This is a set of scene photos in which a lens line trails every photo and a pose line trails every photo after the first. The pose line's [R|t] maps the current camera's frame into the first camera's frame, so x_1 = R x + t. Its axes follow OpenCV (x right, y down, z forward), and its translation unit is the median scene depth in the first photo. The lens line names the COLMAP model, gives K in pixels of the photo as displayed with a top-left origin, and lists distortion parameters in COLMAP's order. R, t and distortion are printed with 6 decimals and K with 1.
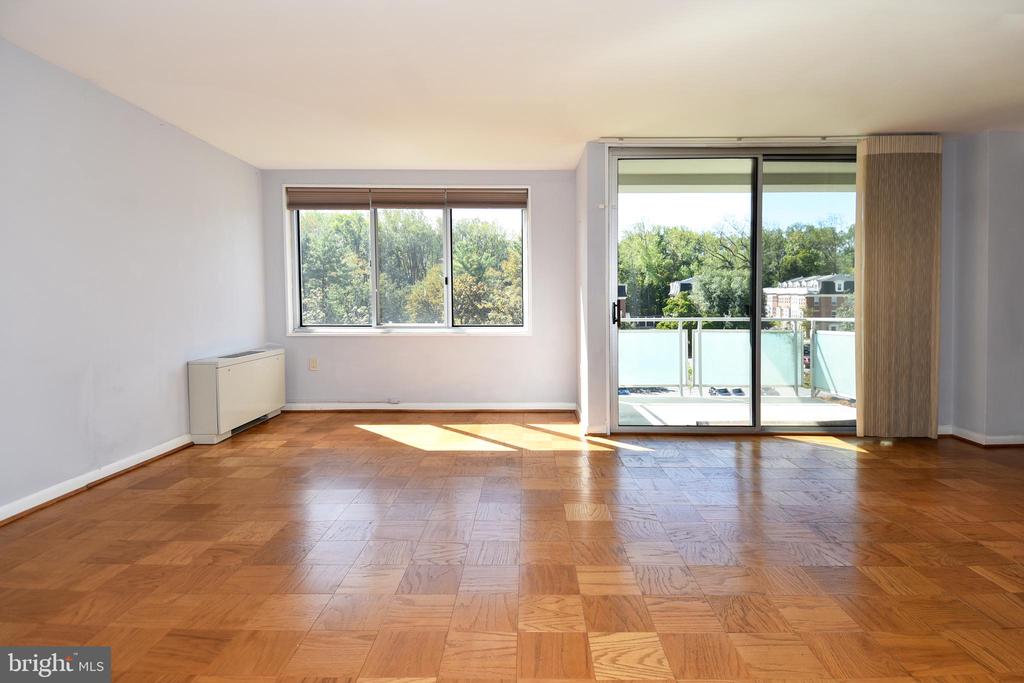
lens RADIAL K [[559.1, 0, 504.3], [0, 559.1, 315.9], [0, 0, 1]] dist [0.024603, -0.025097]
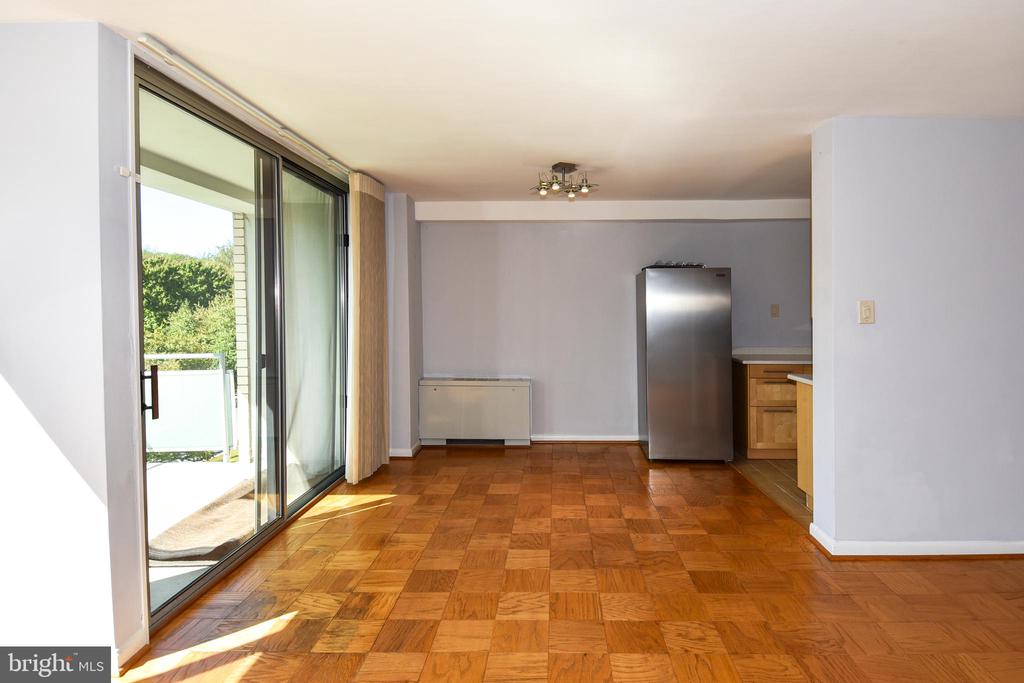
lens RADIAL K [[559.1, 0, 543.8], [0, 559.1, 322.8], [0, 0, 1]] dist [0.024603, -0.025097]
pose [[-0.014307, -0.029358, 0.999467, -0.238670], [0.024069, 0.999269, 0.029696, -0.059978], [-0.999608, 0.024481, -0.013590, 0.513953]]
